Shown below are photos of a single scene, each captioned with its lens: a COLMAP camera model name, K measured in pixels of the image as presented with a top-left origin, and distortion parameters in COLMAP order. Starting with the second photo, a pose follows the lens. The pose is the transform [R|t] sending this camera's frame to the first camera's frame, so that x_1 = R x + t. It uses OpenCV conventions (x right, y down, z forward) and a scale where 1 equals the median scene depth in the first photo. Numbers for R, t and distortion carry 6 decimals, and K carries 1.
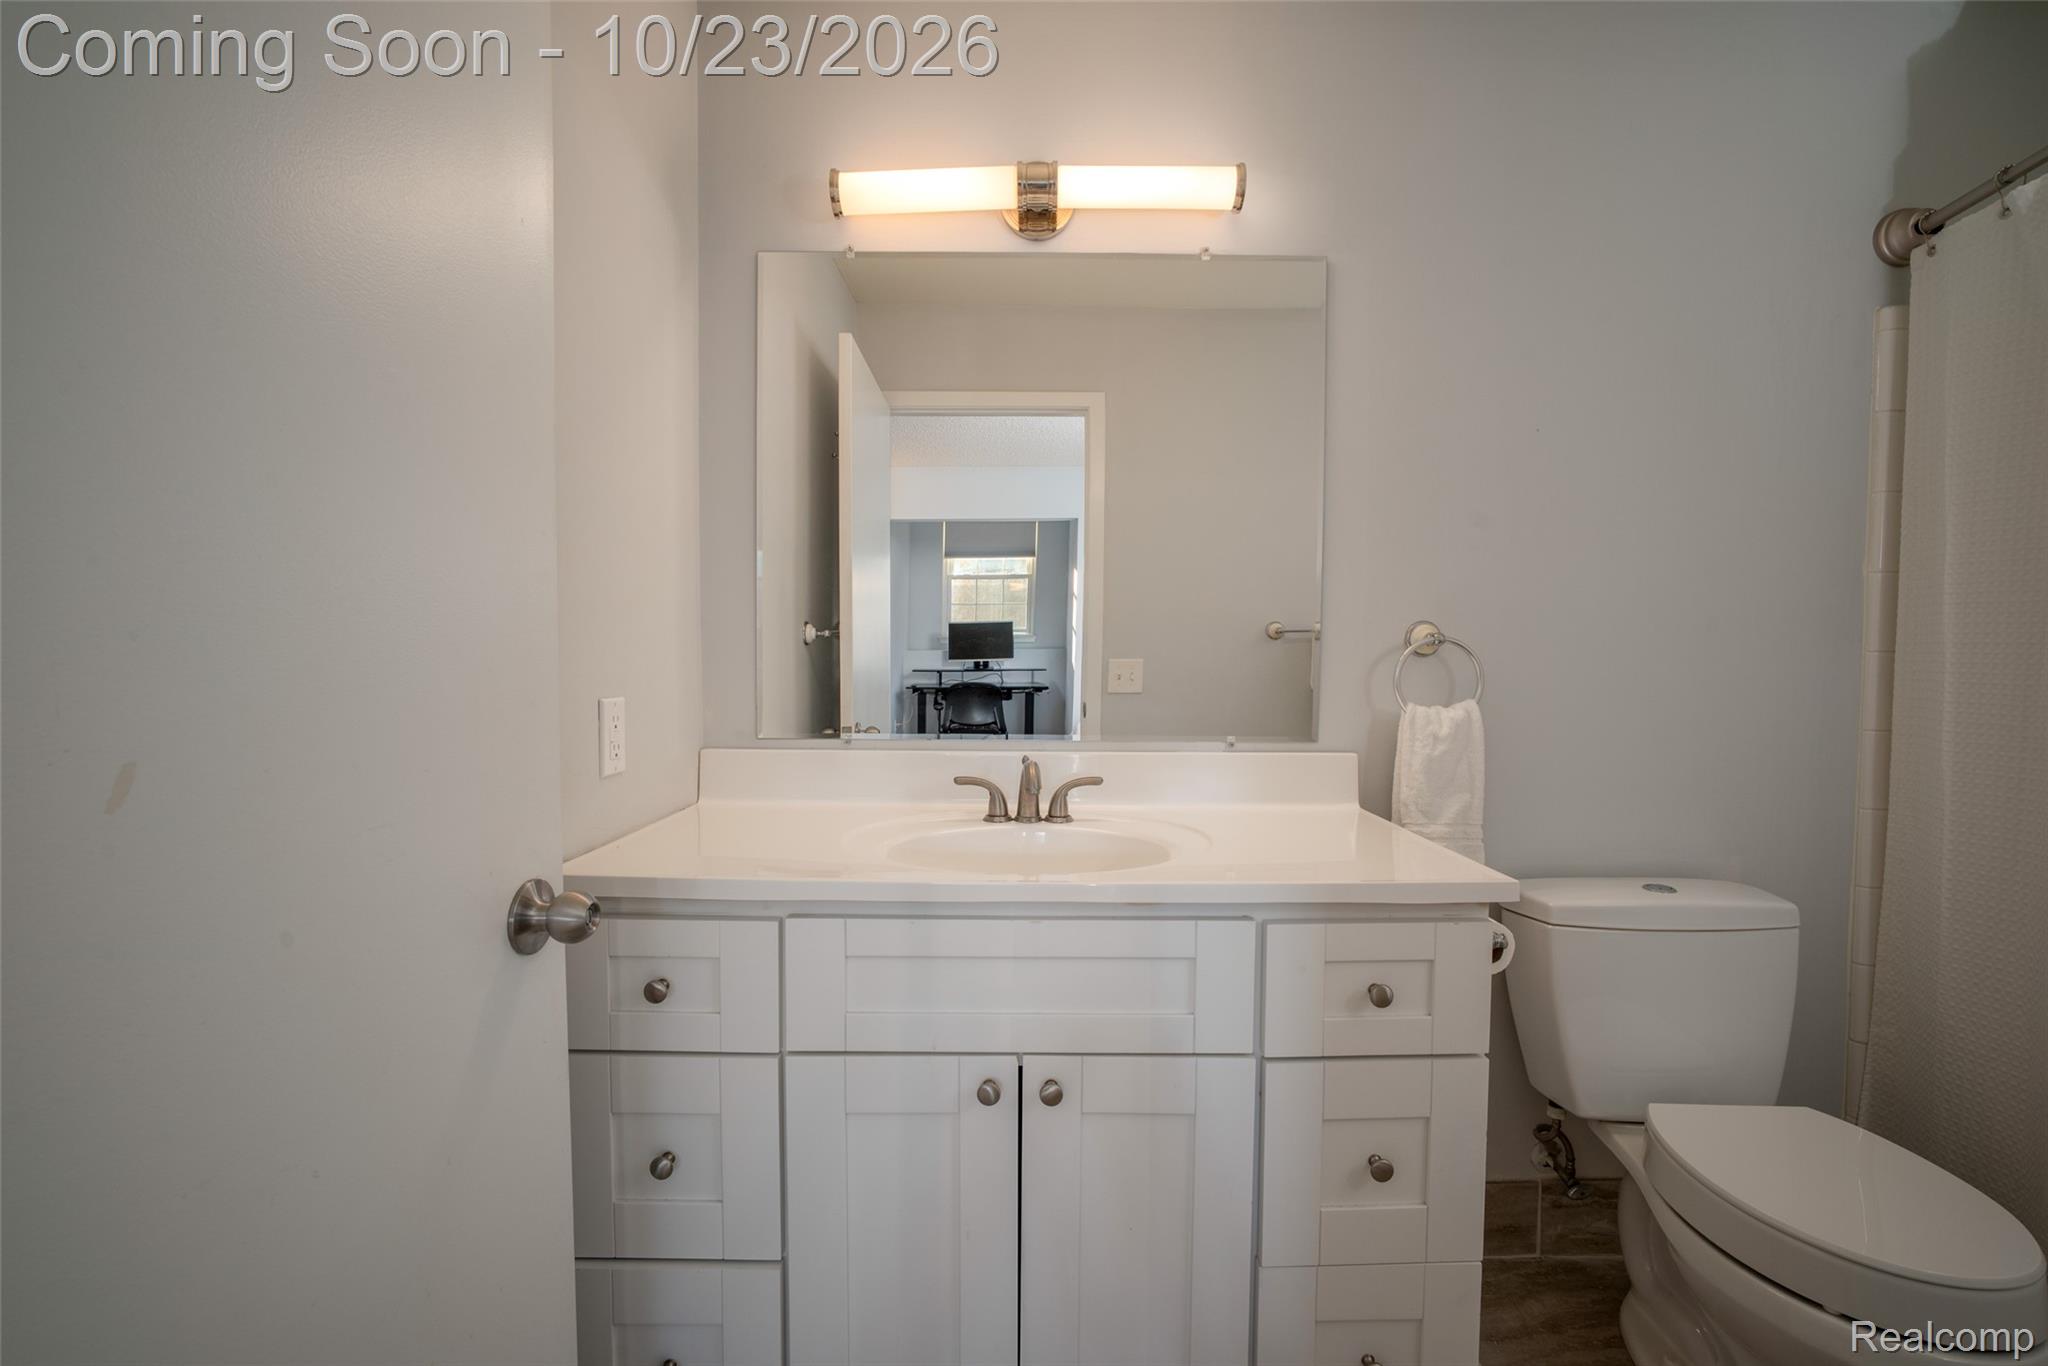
lens RADIAL K [[885.6, 0, 1027.4], [0, 885.6, 651.3], [0, 0, 1]] dist [0.001076, 0.000273]
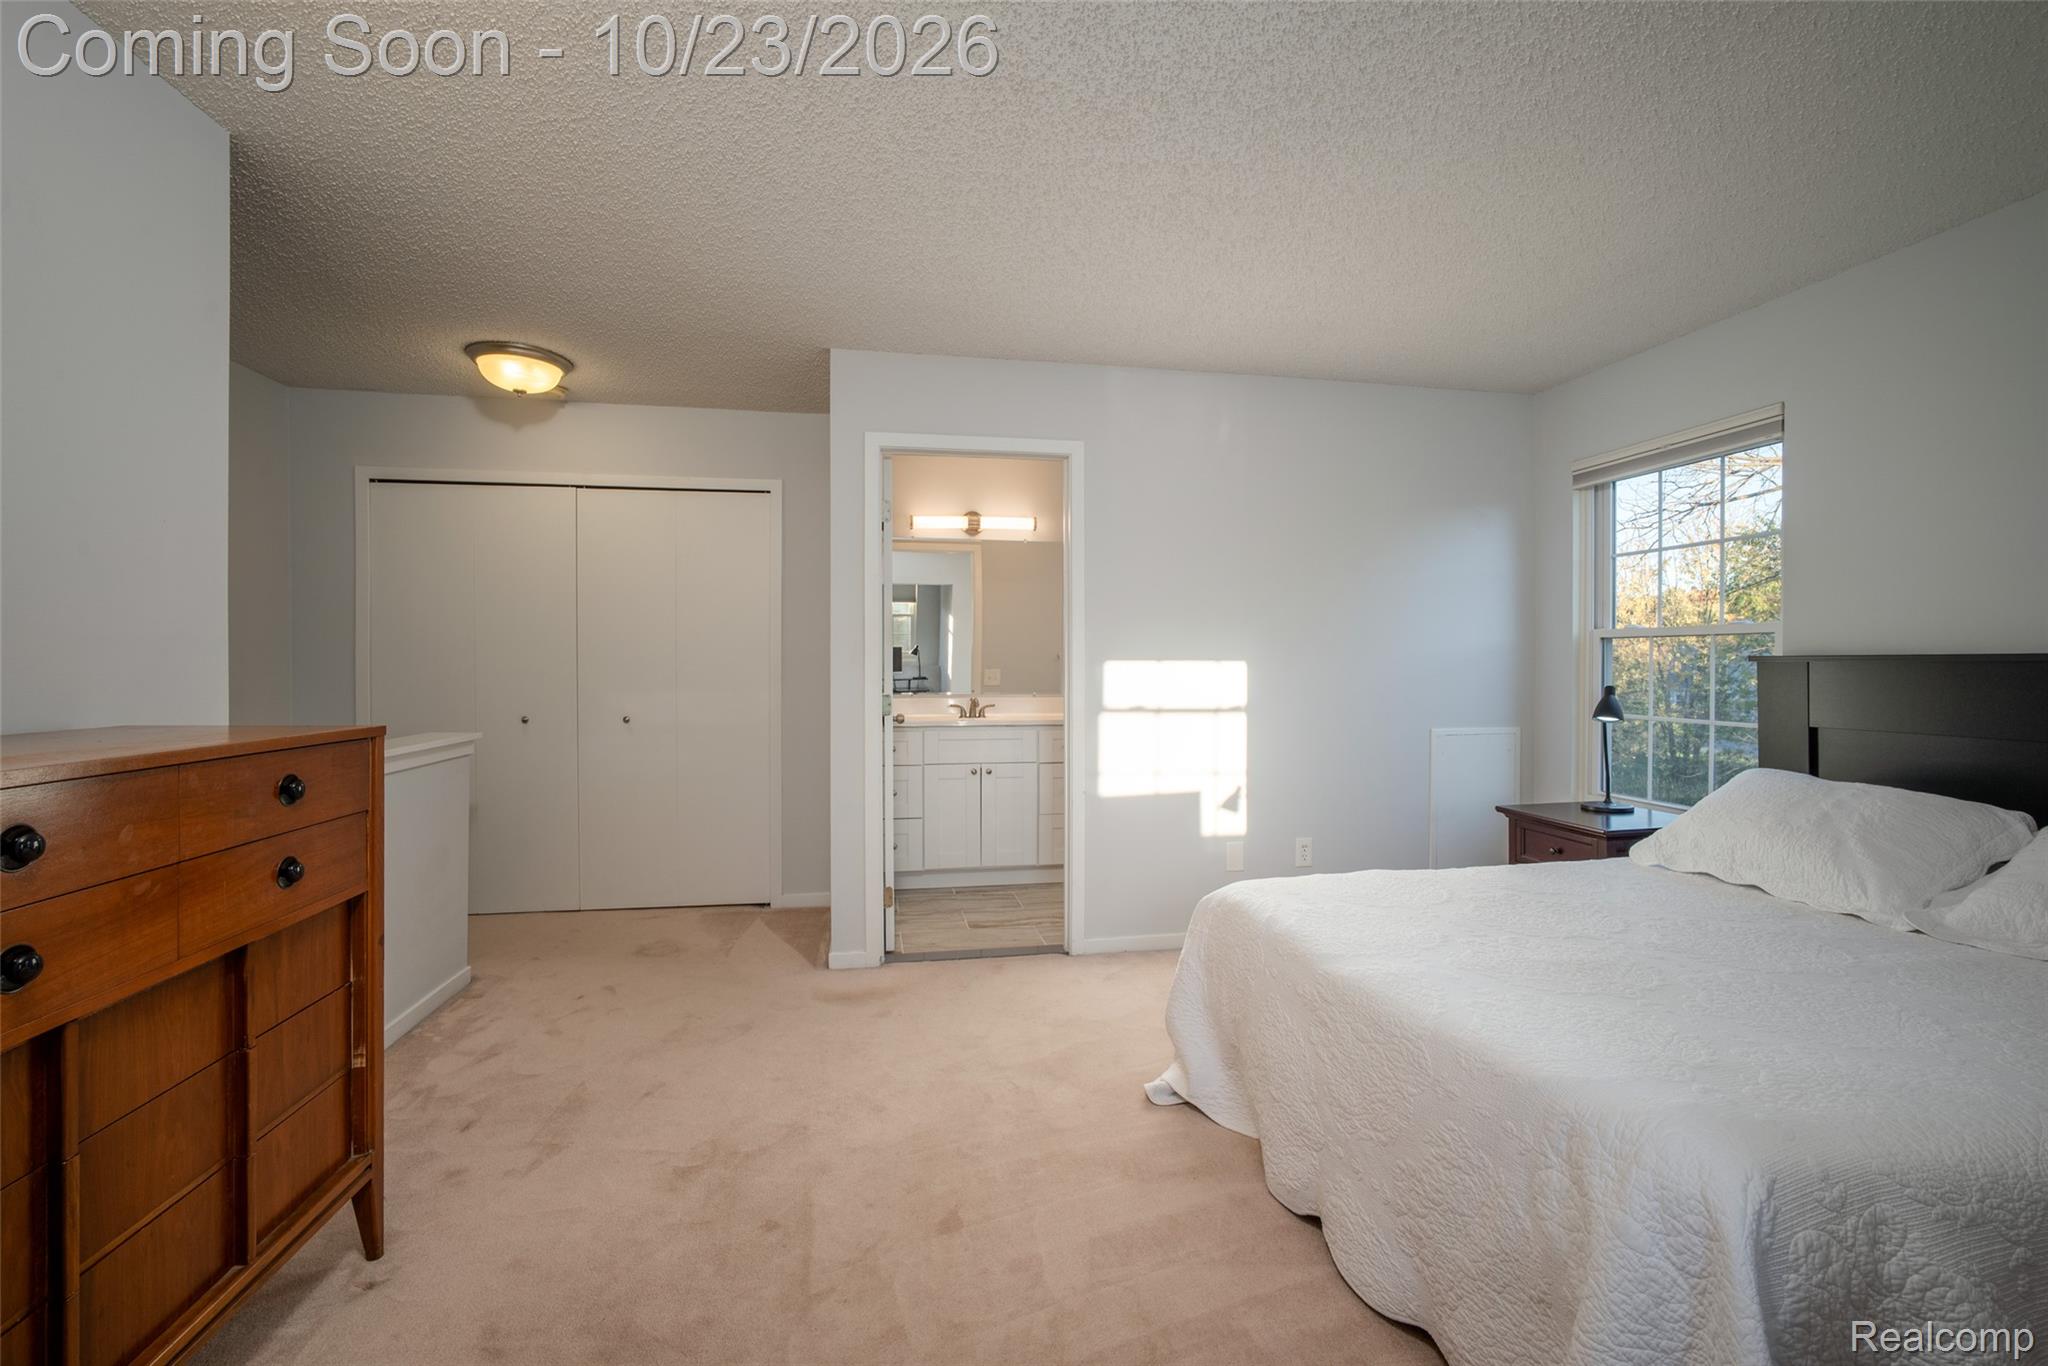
lens RADIAL K [[885.6, 0, 1027.4], [0, 885.6, 651.3], [0, 0, 1]] dist [0.001076, 0.000273]
pose [[0.982495, -0.004989, 0.186224, -0.398841], [0.008560, 0.999794, -0.018377, 0.007709], [-0.186094, 0.019650, 0.982335, -2.204120]]
